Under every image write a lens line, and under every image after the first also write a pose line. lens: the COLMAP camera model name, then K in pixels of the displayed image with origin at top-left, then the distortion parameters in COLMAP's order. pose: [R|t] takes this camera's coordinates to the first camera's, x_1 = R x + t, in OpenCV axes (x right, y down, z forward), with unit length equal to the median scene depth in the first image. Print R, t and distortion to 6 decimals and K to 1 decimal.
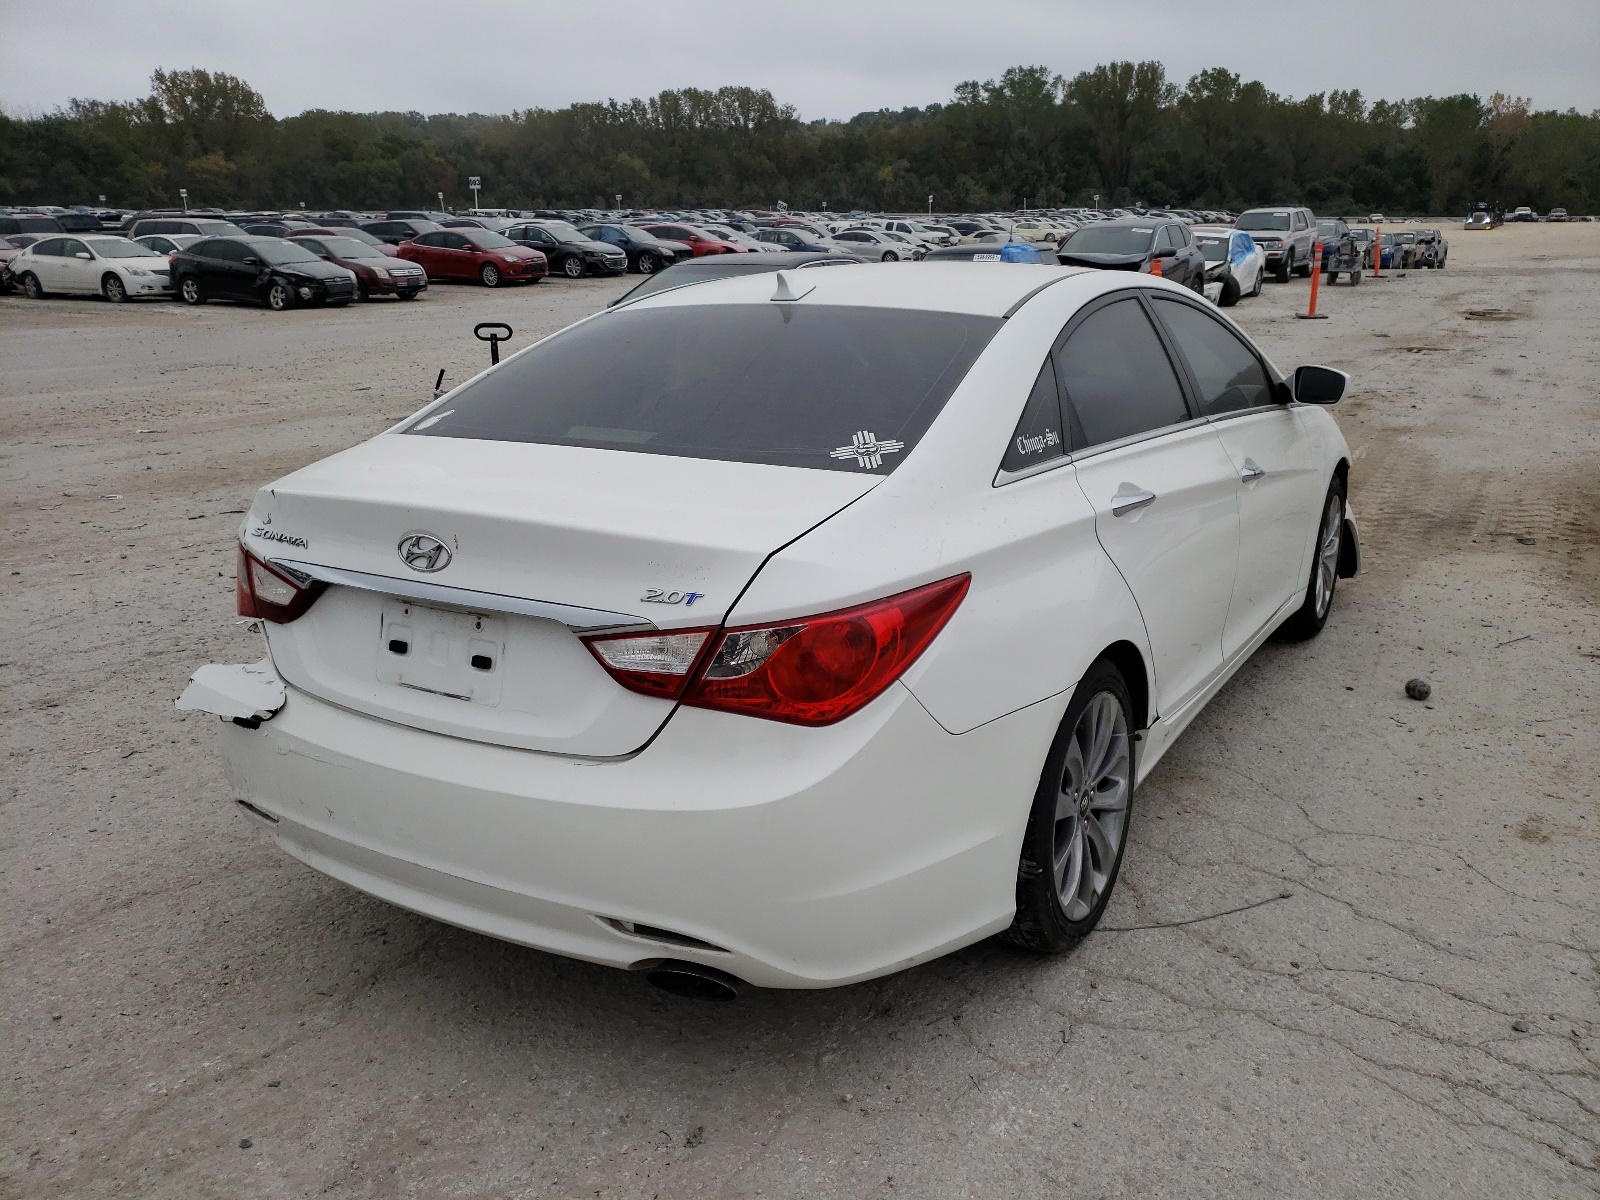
lens RADIAL K [[1221.6, 0, 796.3], [0, 1221.6, 606.2], [0, 0, 1]] dist [-0.003815, -0.009446]
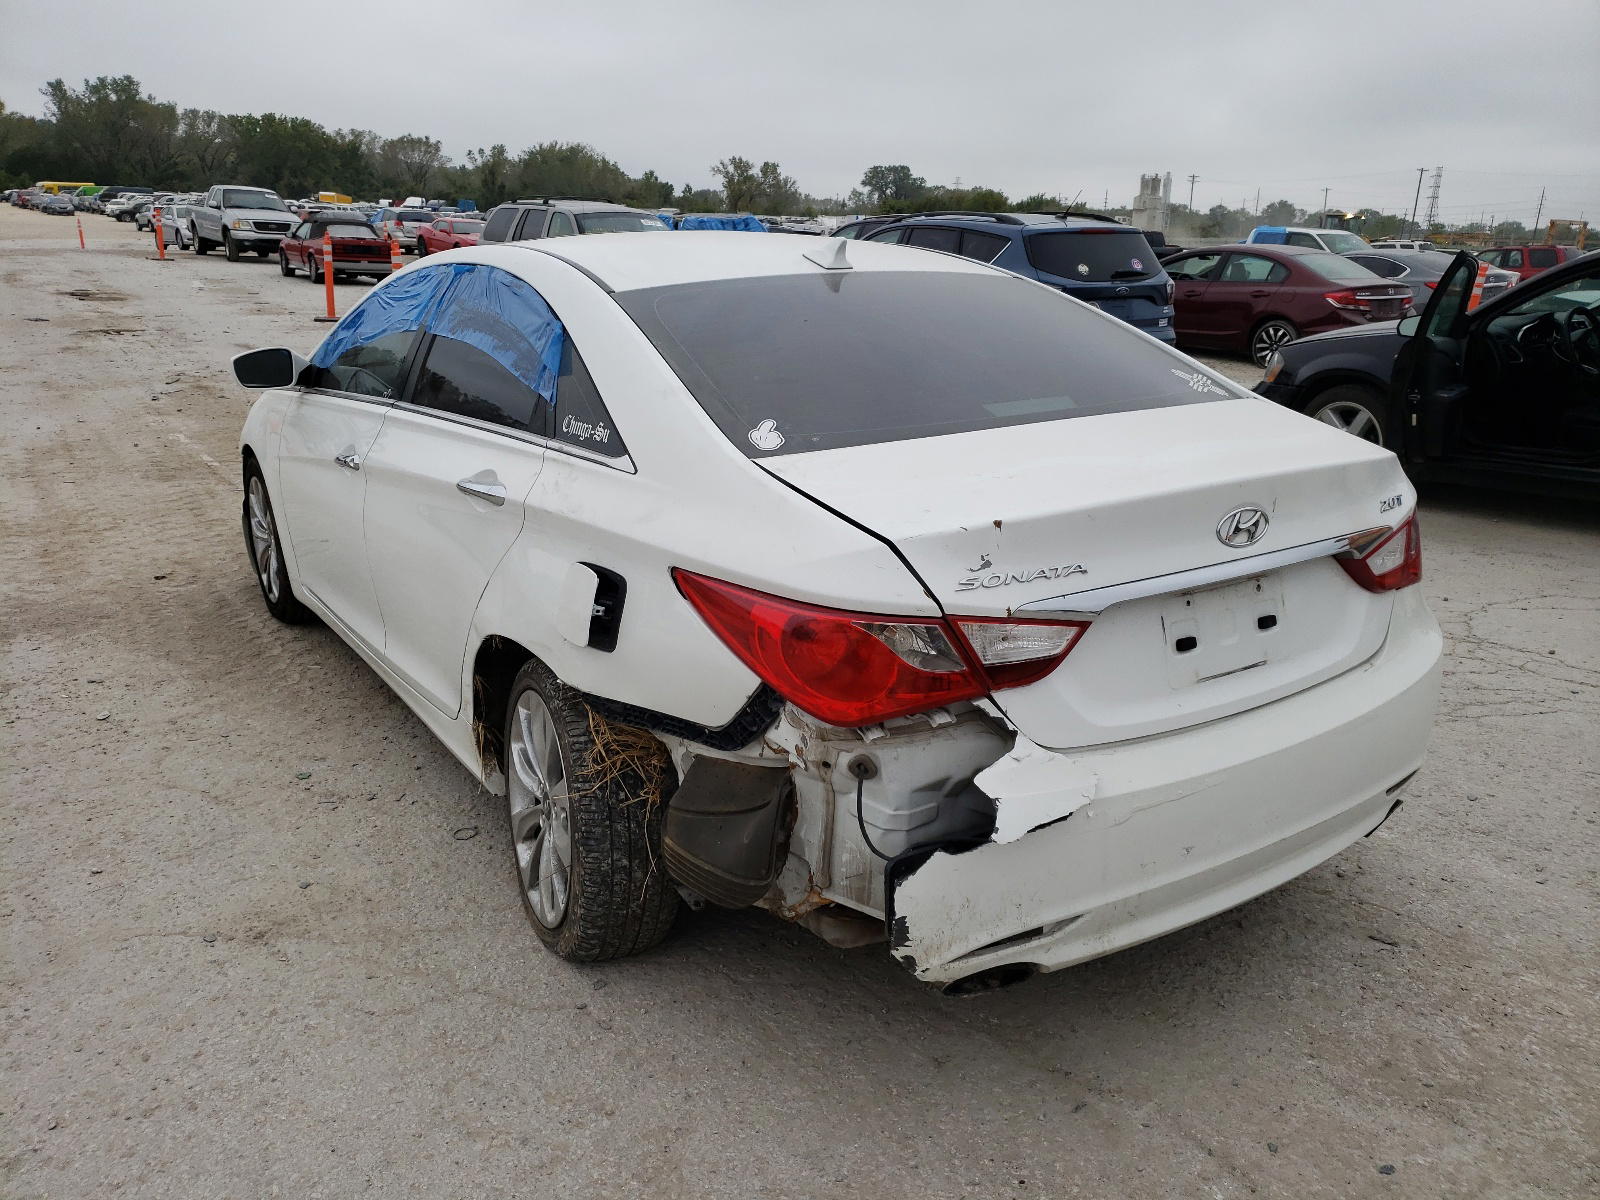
lens RADIAL K [[1221.6, 0, 797.1], [0, 1221.6, 597.7], [0, 0, 1]] dist [-0.003815, -0.009446]
pose [[0.473579, -0.251105, 0.844197, -1.265520], [0.243307, 0.958497, 0.148613, -0.213578], [-0.846478, 0.135020, 0.515020, 0.795035]]
